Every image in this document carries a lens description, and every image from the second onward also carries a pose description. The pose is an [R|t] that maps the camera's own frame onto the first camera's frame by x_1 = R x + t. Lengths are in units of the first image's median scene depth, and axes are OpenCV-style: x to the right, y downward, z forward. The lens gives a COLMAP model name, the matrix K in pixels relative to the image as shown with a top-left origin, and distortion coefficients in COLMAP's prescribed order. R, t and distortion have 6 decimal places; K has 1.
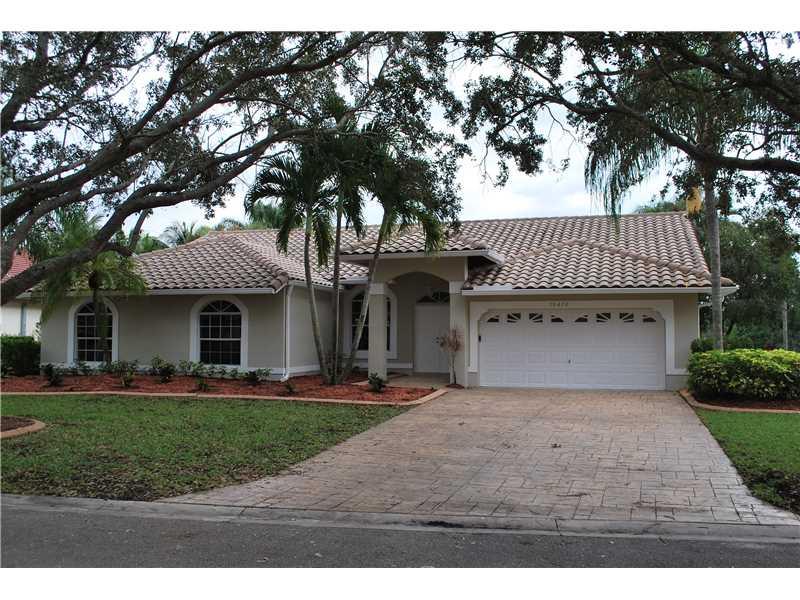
lens RADIAL K [[746.0, 0, 401.4], [0, 746.0, 299.4], [0, 0, 1]] dist [-0.052394, 0.000000]
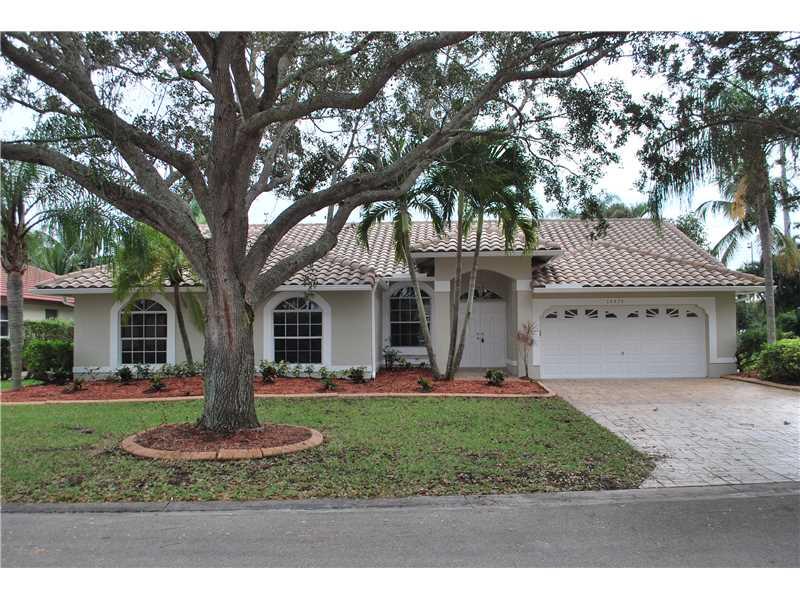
lens RADIAL K [[746.0, 0, 398.4], [0, 746.0, 300.8], [0, 0, 1]] dist [-0.052394, 0.000000]
pose [[0.967467, -0.000871, 0.252997, -0.369298], [-0.000213, 0.999991, 0.004255, 0.001594], [-0.252998, -0.004170, 0.967458, 0.027924]]
